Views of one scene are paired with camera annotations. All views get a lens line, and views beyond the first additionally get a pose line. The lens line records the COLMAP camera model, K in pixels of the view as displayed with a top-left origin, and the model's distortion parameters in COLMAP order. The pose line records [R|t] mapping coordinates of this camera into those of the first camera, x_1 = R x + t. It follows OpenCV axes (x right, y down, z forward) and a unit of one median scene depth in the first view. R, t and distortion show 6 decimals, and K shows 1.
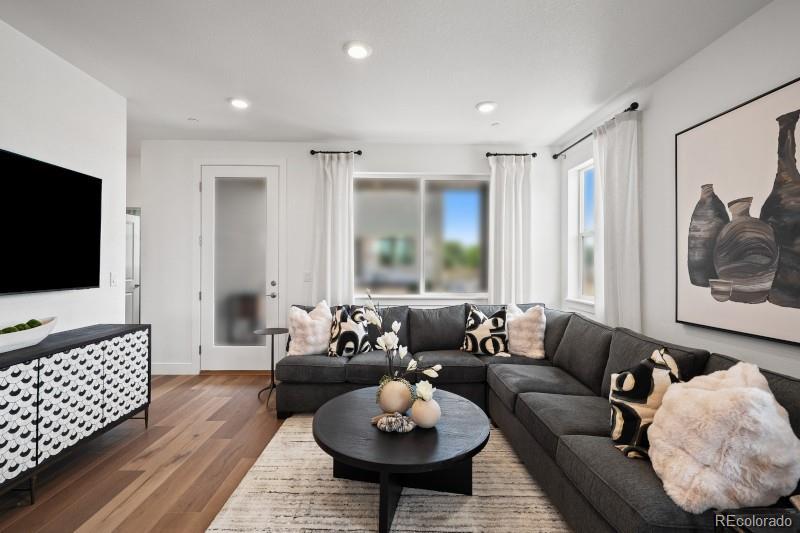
lens RADIAL K [[346.7, 0, 397.2], [0, 346.7, 266.8], [0, 0, 1]] dist [0.002245, -0.001207]
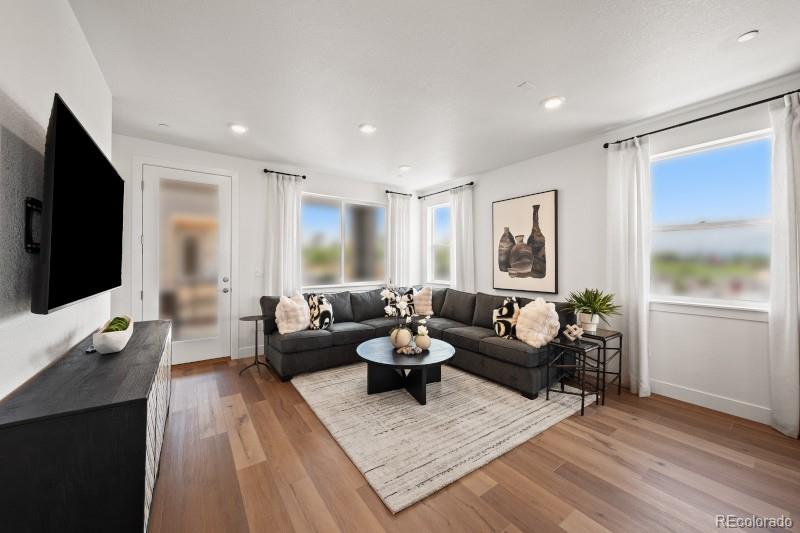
lens RADIAL K [[295.9, 0, 394.7], [0, 295.9, 262.3], [0, 0, 1]] dist [-0.000474, -0.000024]
pose [[0.825362, -0.003873, 0.564591, -0.740921], [0.006688, 0.999973, -0.002917, -0.004325], [-0.564565, 0.006183, 0.825366, -0.179173]]
